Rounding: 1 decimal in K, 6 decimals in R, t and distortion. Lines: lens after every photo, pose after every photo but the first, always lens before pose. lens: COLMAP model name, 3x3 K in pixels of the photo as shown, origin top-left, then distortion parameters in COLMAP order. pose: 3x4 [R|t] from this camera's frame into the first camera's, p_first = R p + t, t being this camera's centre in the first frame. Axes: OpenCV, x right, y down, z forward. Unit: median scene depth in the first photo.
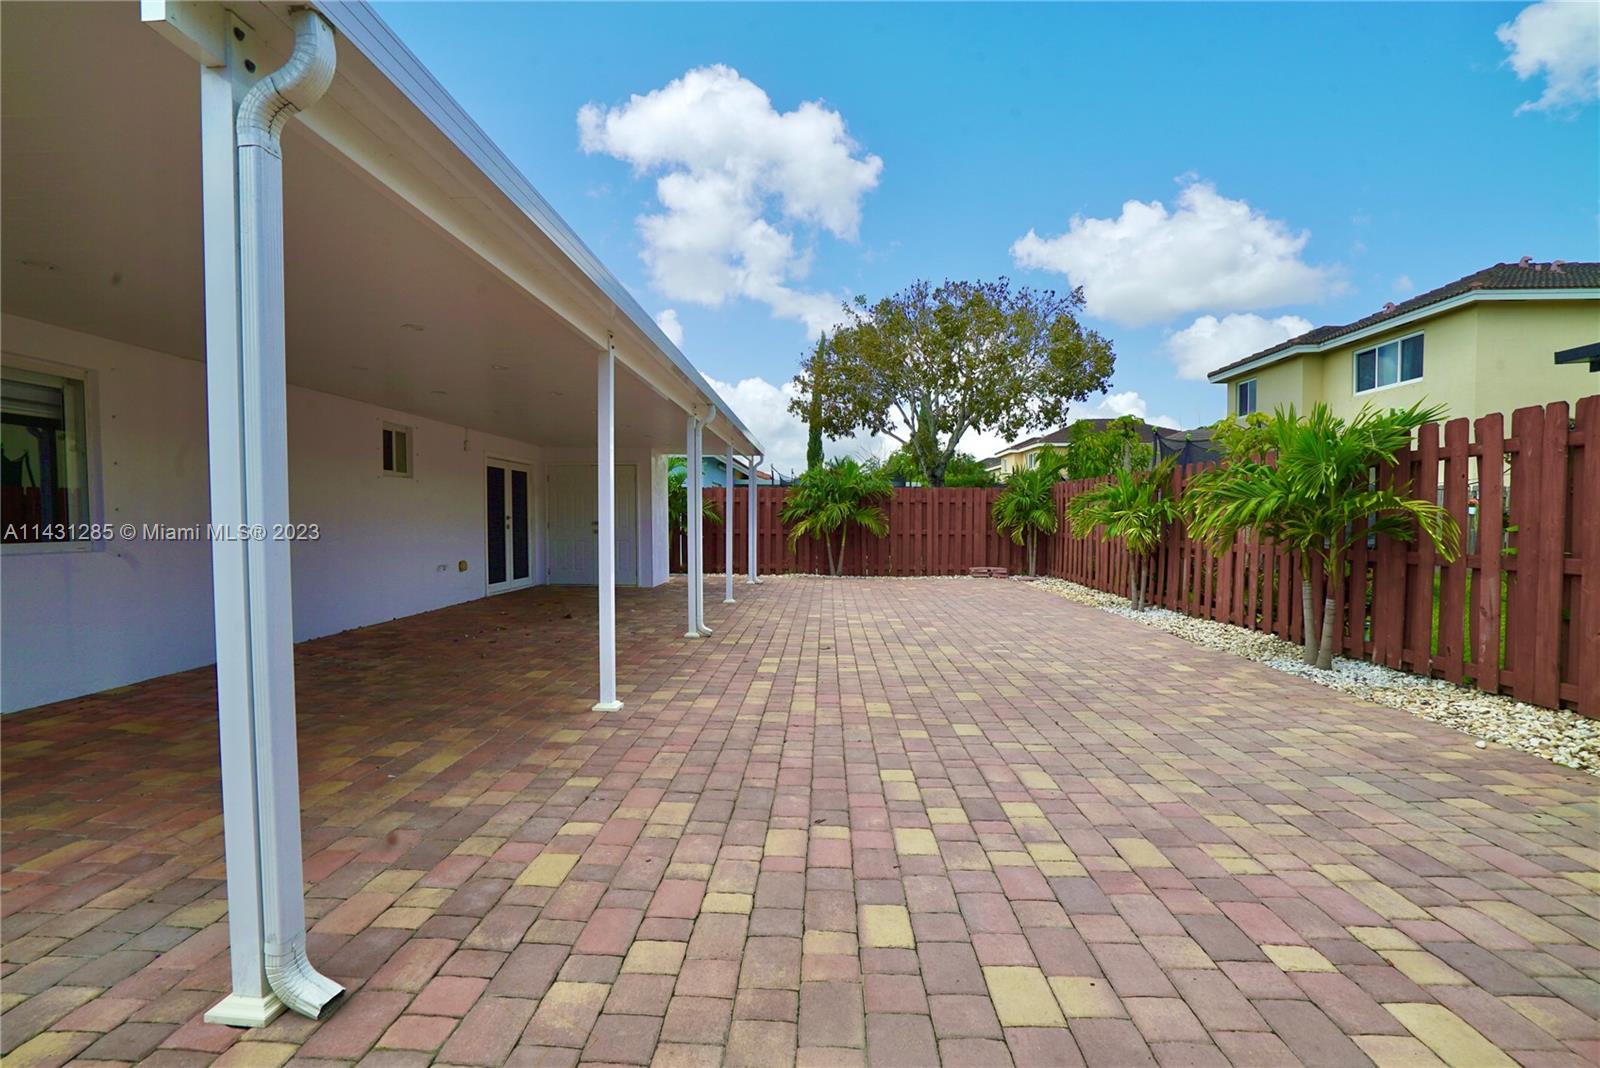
lens RADIAL K [[739.8, 0, 791.0], [0, 739.8, 549.1], [0, 0, 1]] dist [-0.057751, 0.018950]
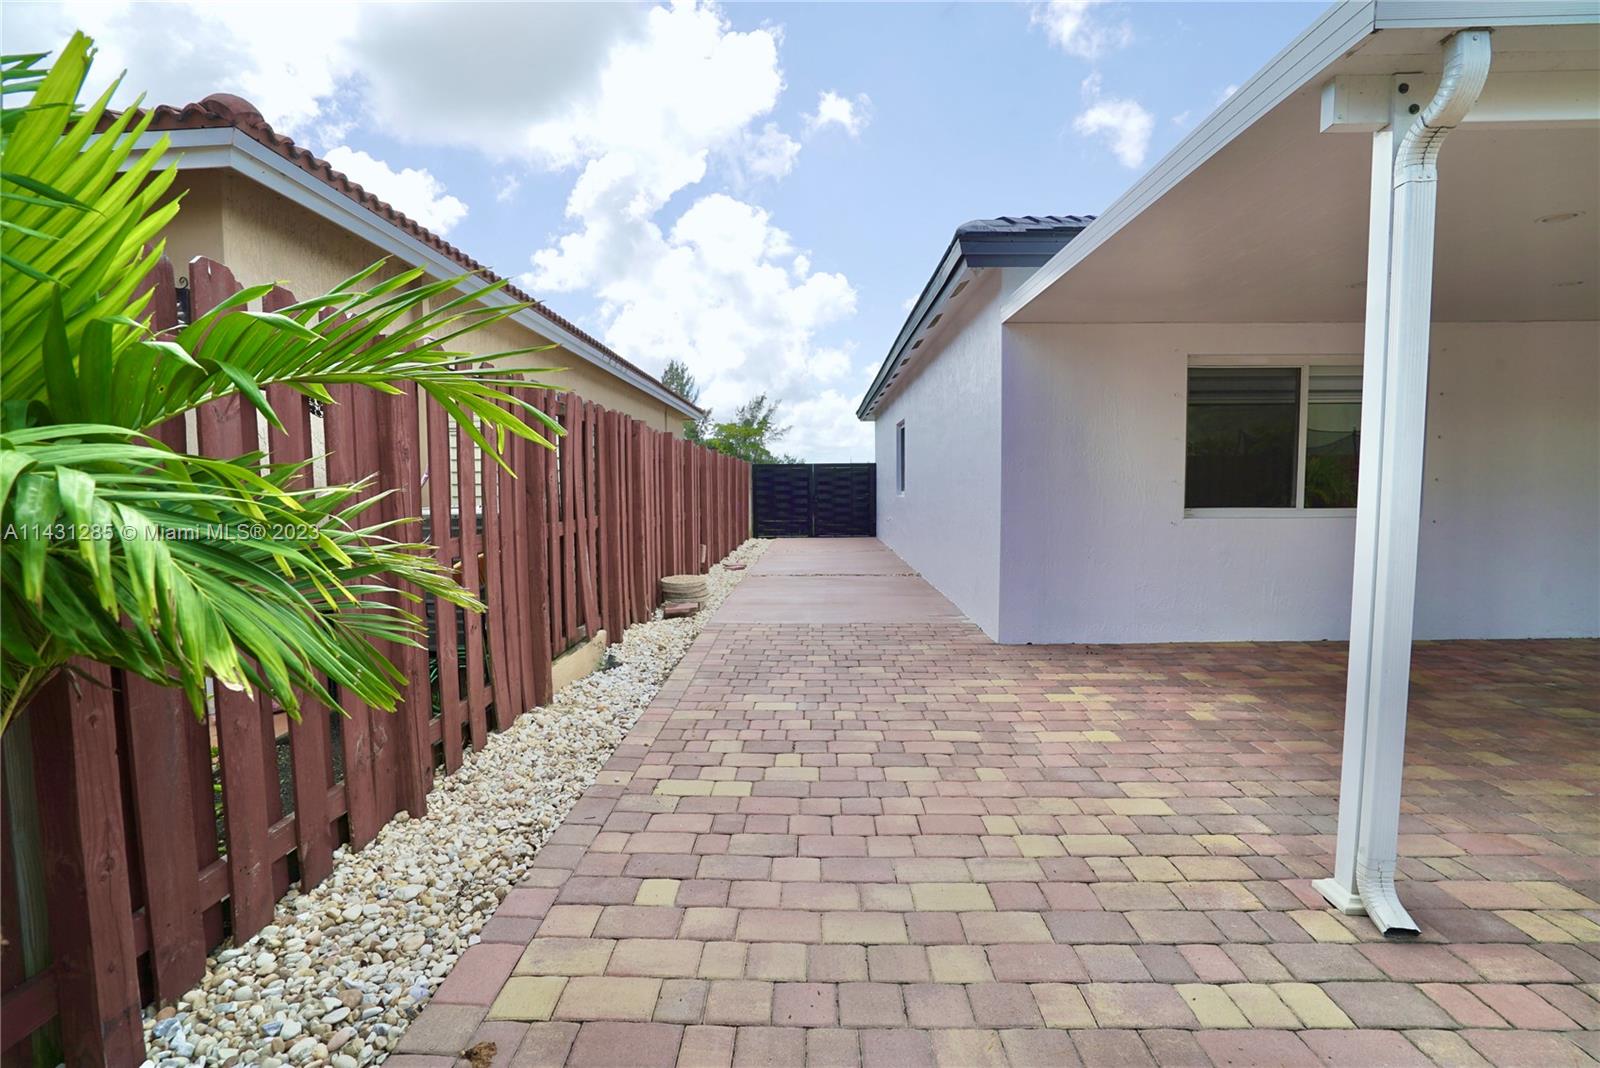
lens RADIAL K [[739.8, 0, 791.0], [0, 739.8, 549.1], [0, 0, 1]] dist [-0.057751, 0.018950]
pose [[0.016138, 0.087188, -0.996061, 0.418831], [-0.029925, 0.995787, 0.086679, -0.040189], [0.999422, 0.028408, 0.018679, -0.006998]]
